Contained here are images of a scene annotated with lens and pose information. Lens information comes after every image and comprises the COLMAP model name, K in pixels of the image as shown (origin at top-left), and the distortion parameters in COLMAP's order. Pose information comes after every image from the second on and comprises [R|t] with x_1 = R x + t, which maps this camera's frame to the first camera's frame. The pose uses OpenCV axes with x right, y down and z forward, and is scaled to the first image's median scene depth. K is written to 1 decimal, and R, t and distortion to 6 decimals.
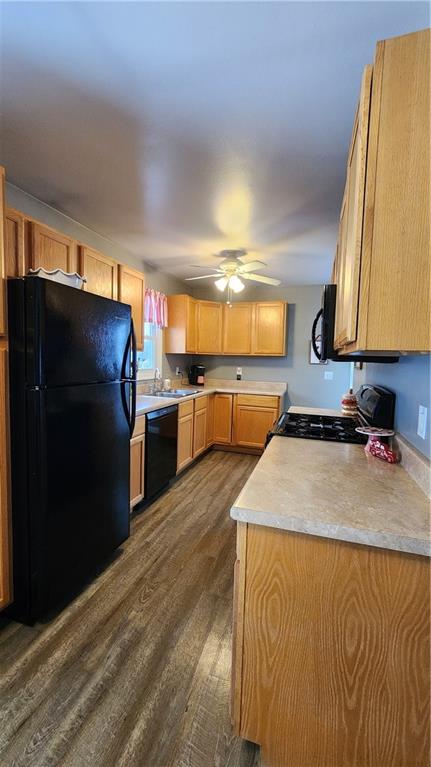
lens RADIAL K [[313.4, 0, 215.5], [0, 313.4, 383.5], [0, 0, 1]] dist [0.000028, 0.000036]
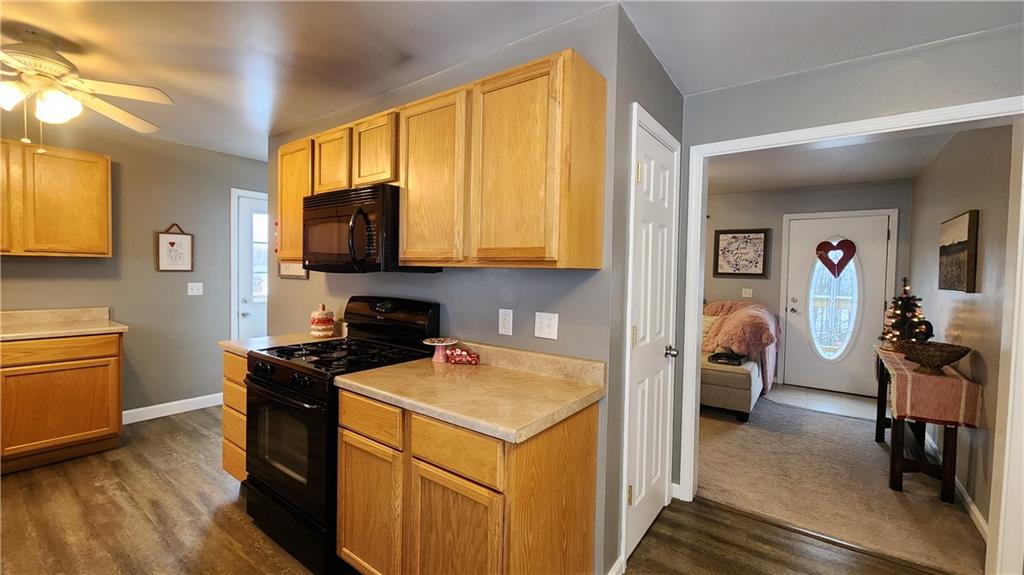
lens RADIAL K [[409.4, 0, 512.0], [0, 409.4, 287.5], [0, 0, 1]] dist [0.001518, 0.000152]
pose [[0.323621, -0.054896, 0.944593, -0.377971], [0.062916, 0.997355, 0.036407, -0.031245], [-0.944093, 0.047648, 0.326219, 0.199293]]
